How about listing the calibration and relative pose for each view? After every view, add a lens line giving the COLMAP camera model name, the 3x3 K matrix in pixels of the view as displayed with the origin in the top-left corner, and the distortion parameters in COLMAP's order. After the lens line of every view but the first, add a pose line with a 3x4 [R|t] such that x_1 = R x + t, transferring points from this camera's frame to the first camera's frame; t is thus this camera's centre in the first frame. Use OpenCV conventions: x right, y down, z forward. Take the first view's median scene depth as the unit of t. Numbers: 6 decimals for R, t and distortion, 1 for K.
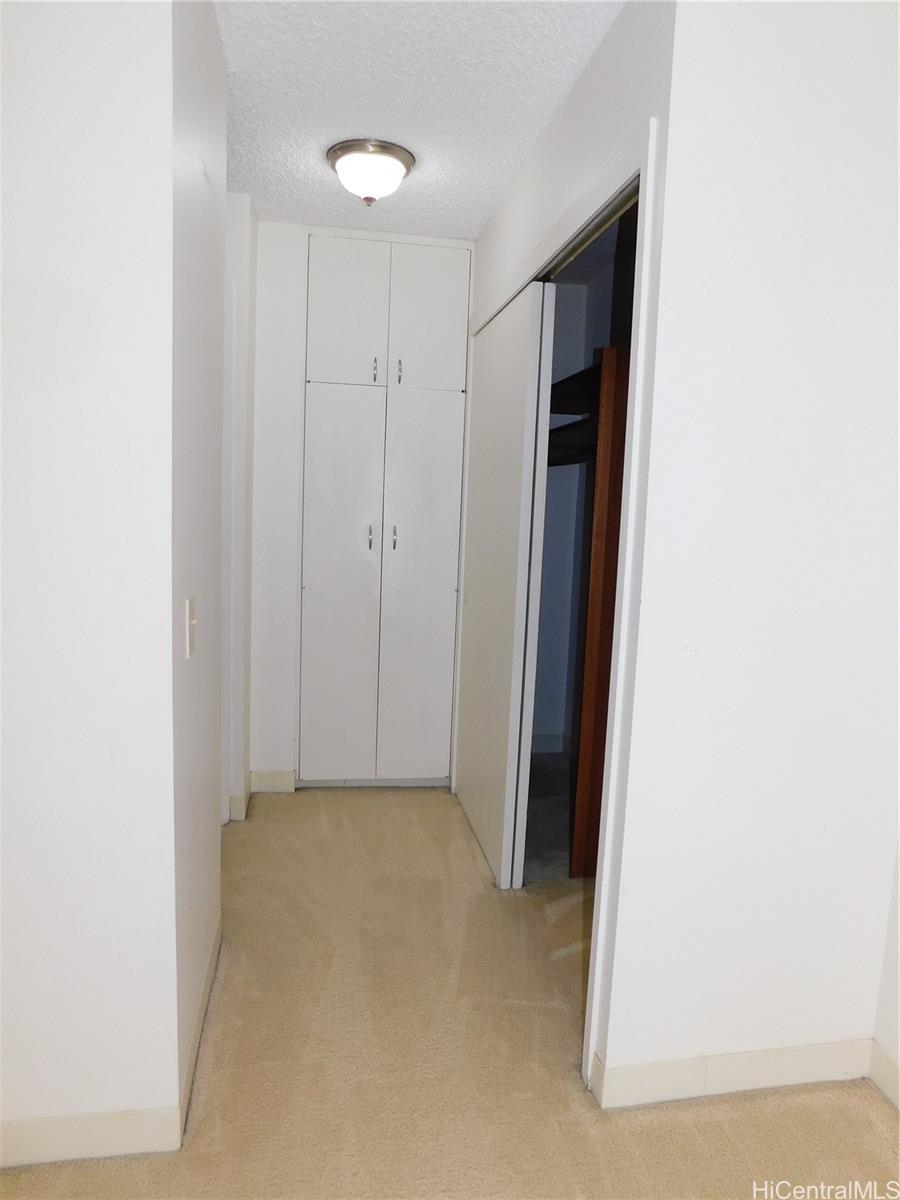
lens RADIAL K [[793.7, 0, 450.0], [0, 793.7, 600.0], [0, 0, 1]] dist [-0.009711, -0.003622]
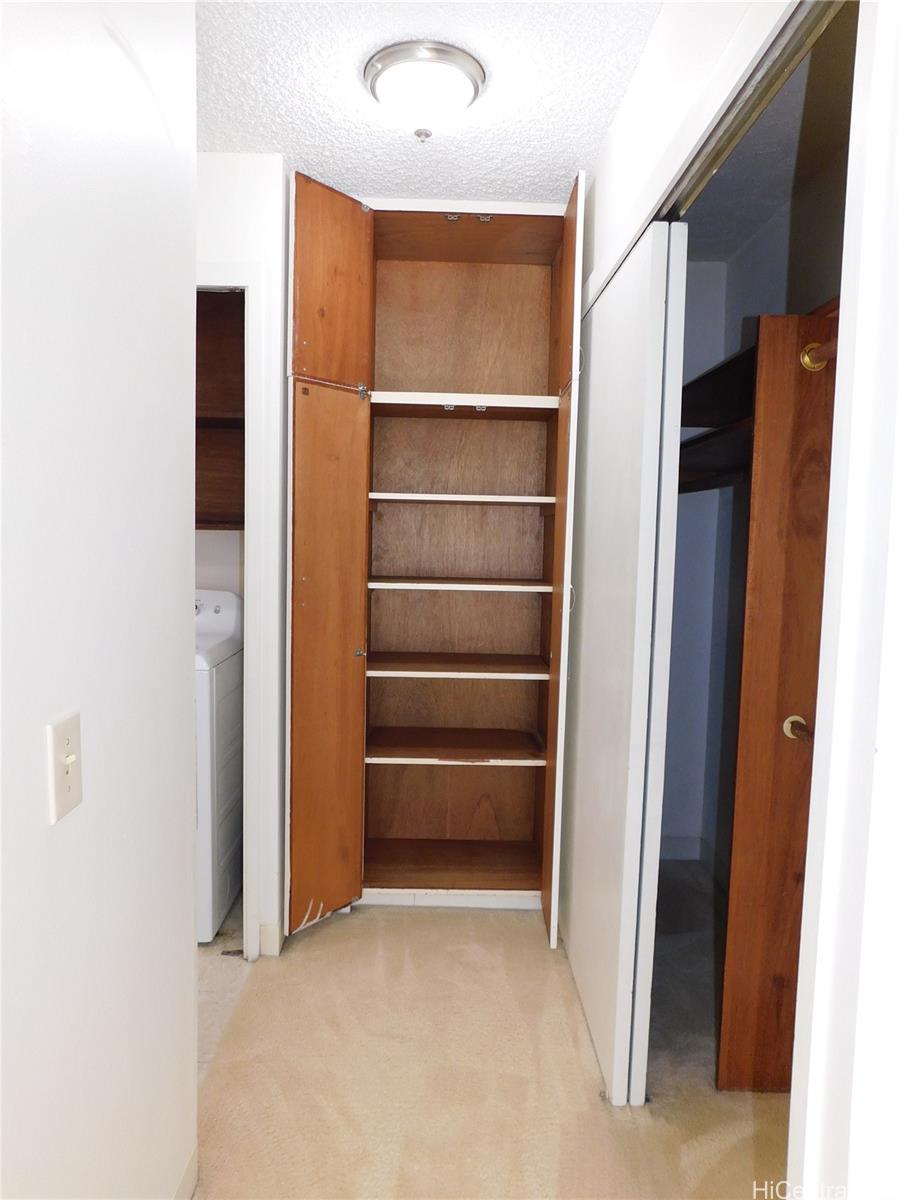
lens RADIAL K [[815.6, 0, 450.0], [0, 815.6, 600.0], [0, 0, 1]] dist [-0.003915, 0.004327]
pose [[0.988441, -0.002992, -0.151574, 0.032746], [-0.003711, 0.999028, -0.043919, -0.039799], [0.151558, 0.043974, 0.987470, 0.260521]]
